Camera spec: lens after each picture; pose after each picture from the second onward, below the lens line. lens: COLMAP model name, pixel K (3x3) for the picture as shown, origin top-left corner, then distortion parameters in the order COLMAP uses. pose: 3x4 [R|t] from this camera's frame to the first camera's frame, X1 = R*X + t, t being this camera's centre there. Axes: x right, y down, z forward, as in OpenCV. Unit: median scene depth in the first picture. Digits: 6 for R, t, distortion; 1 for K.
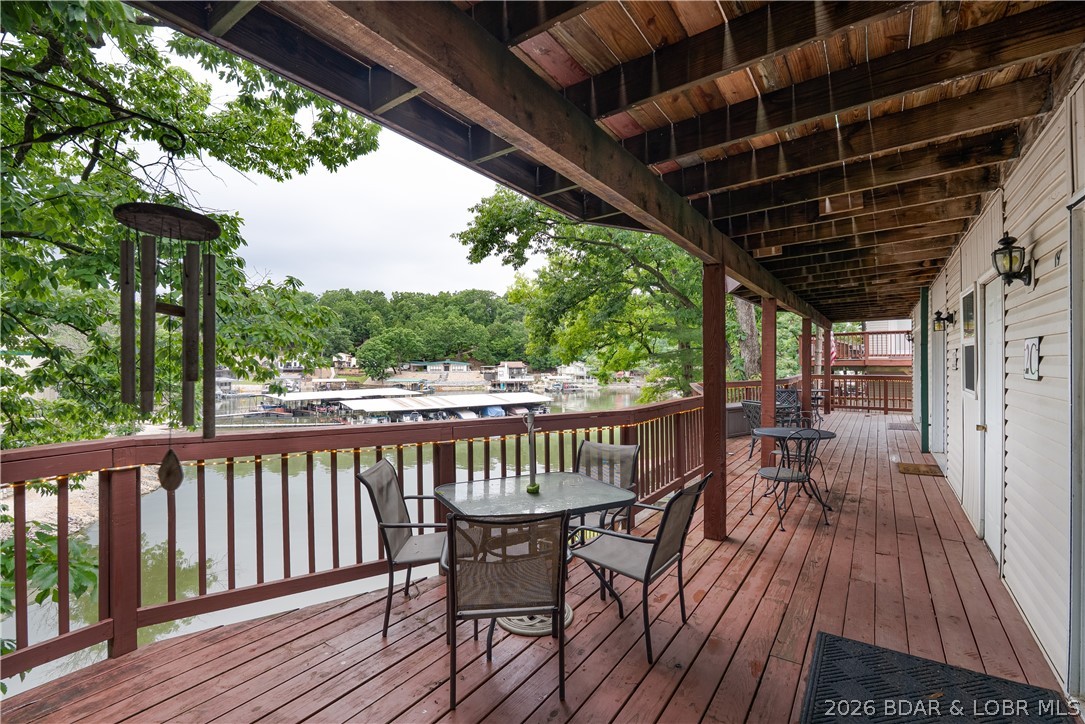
lens RADIAL K [[477.7, 0, 542.5], [0, 477.7, 362.0], [0, 0, 1]] dist [-0.001752, -0.000120]
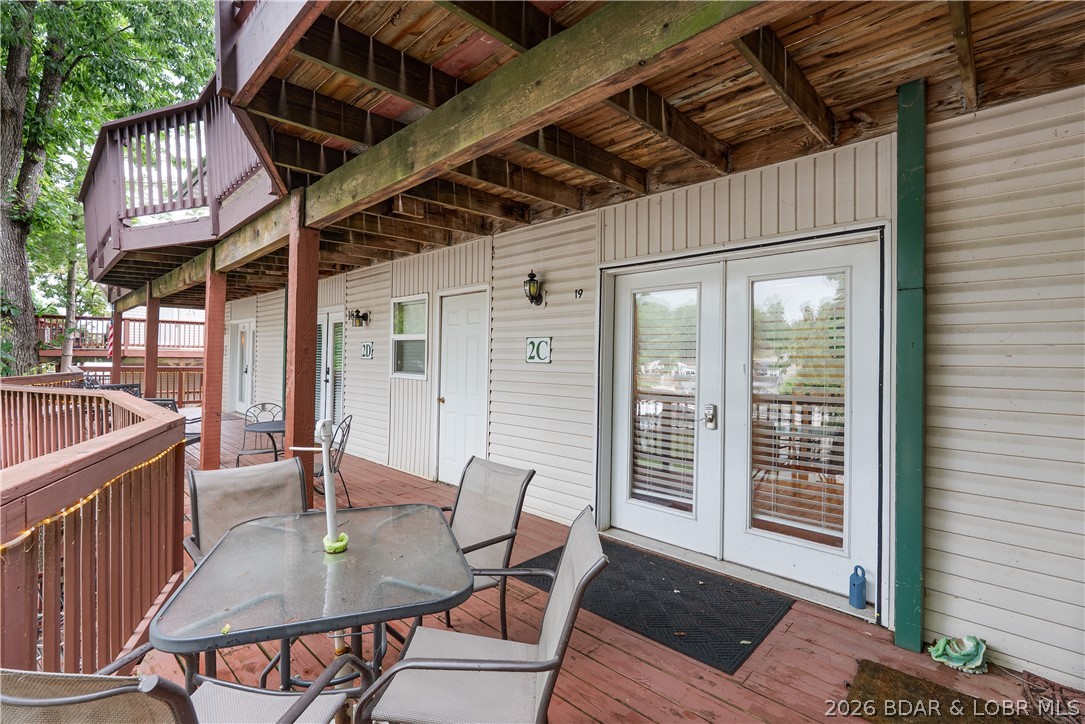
lens RADIAL K [[477.7, 0, 542.5], [0, 477.7, 362.0], [0, 0, 1]] dist [-0.001752, -0.000120]
pose [[0.151538, -0.009570, 0.988405, -0.134251], [-0.005578, 0.999929, 0.010537, 0.003654], [-0.988436, -0.007110, 0.151474, 0.165072]]
